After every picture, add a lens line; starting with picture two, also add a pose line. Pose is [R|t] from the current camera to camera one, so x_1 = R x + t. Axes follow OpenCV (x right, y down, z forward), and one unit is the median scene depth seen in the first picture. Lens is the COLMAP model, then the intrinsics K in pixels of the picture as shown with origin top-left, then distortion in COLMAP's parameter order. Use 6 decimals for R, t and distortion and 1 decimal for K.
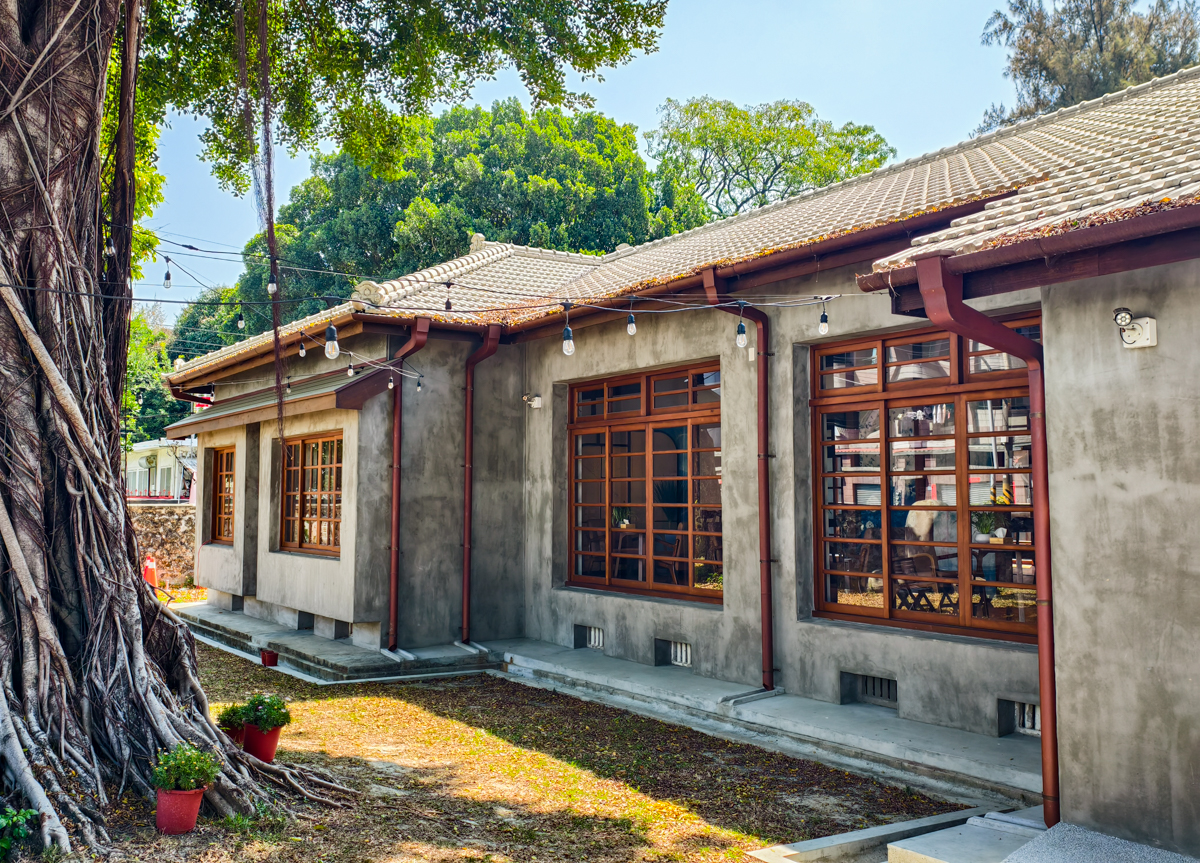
lens RADIAL K [[1153.7, 0, 600.0], [0, 1153.7, 428.0], [0, 0, 1]] dist [0.019877, 0.000000]
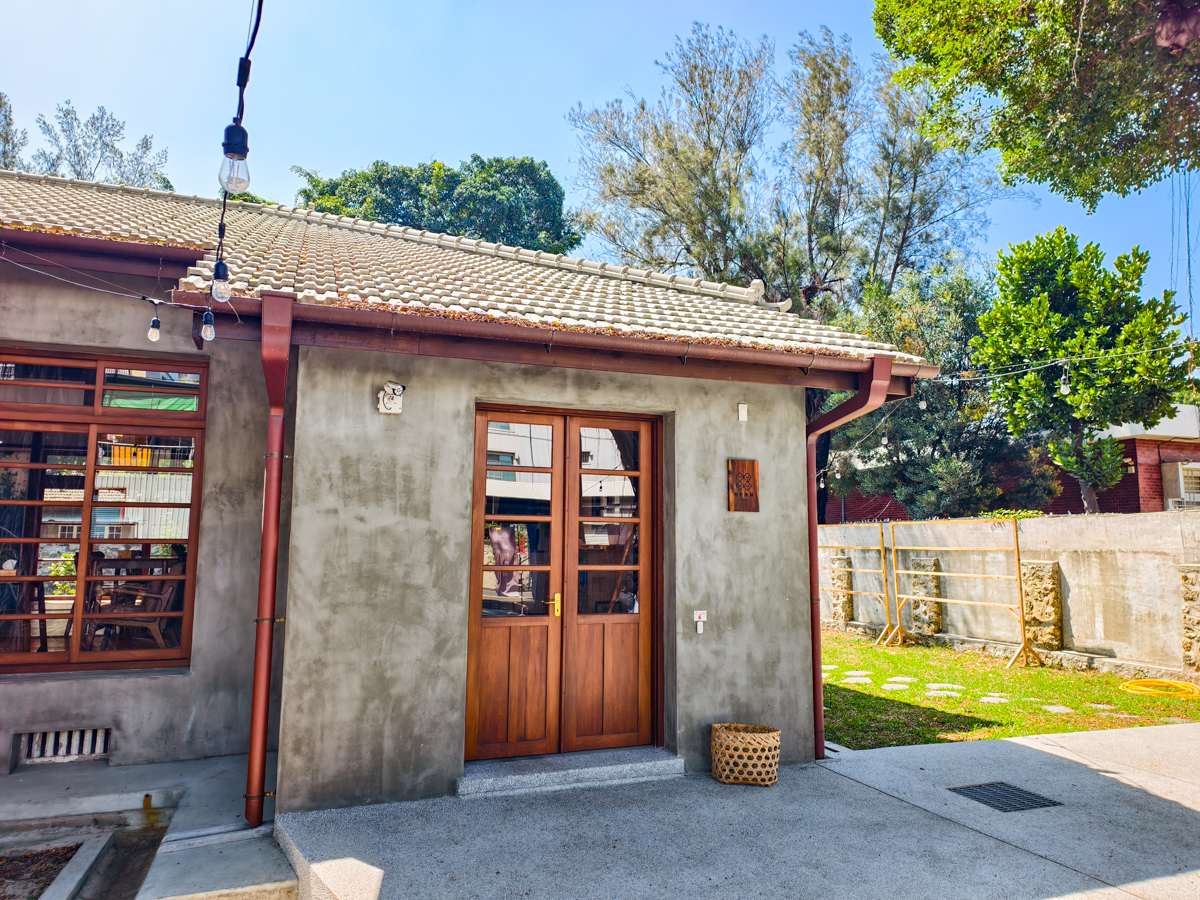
lens RADIAL K [[803.1, 0, 601.9], [0, 803.1, 452.5], [0, 0, 1]] dist [-0.000716, 0.000728]
pose [[0.228023, 0.111349, 0.967268, -0.345510], [-0.062787, 0.993053, -0.099516, 0.048965], [-0.971629, -0.038040, 0.233431, 0.547558]]
